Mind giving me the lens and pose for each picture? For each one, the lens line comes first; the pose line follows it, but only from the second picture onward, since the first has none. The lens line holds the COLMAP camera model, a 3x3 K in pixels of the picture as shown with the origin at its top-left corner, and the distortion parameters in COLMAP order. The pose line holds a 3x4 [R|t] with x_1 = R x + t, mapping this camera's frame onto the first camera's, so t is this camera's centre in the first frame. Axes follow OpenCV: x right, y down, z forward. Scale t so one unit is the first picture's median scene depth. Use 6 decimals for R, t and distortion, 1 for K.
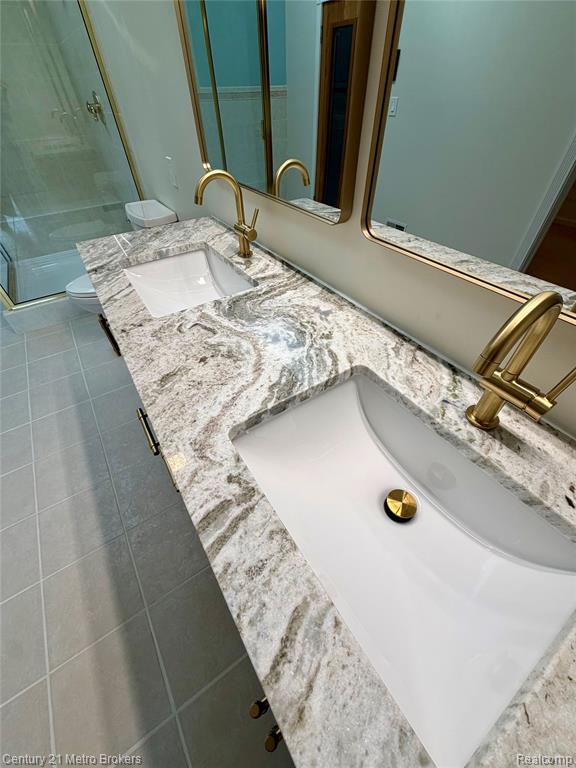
lens RADIAL K [[305.4, 0, 287.8], [0, 305.4, 382.6], [0, 0, 1]] dist [0.001045, -0.000136]
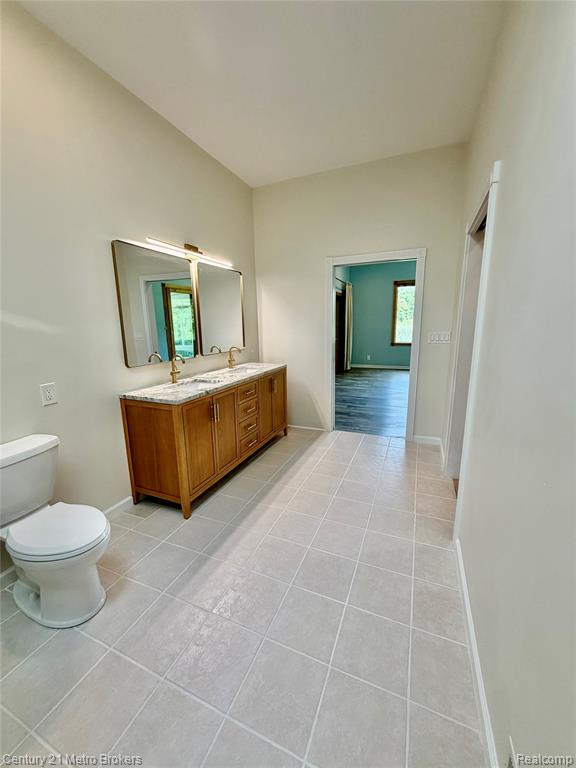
lens RADIAL K [[305.4, 0, 287.8], [0, 305.4, 382.6], [0, 0, 1]] dist [0.001045, -0.000136]
pose [[-0.547527, -0.129747, 0.826668, -1.595893], [0.604599, 0.621647, 0.498012, -0.646205], [-0.578511, 0.772477, -0.261924, 0.643593]]
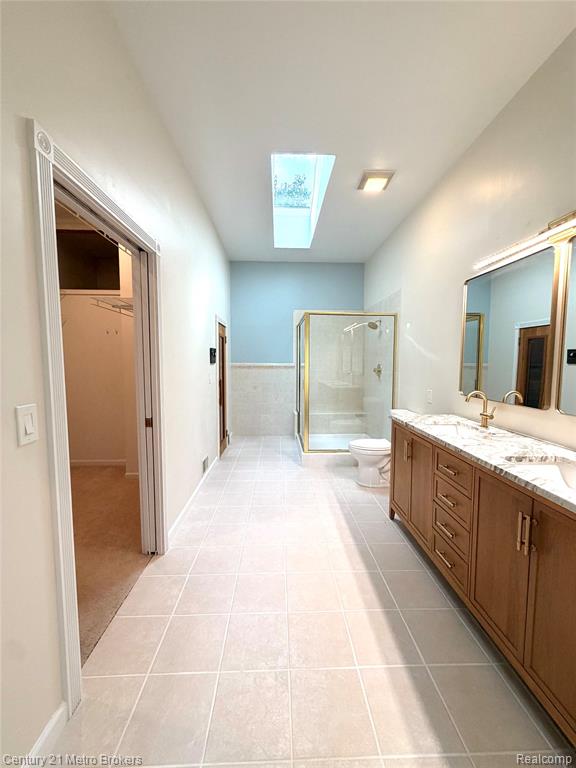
lens RADIAL K [[305.4, 0, 287.8], [0, 305.4, 382.6], [0, 0, 1]] dist [0.001045, -0.000136]
pose [[0.851319, 0.057551, -0.521482, -0.120171], [-0.379352, 0.754140, -0.536064, 0.542151], [0.362419, 0.654187, 0.663846, -0.578375]]
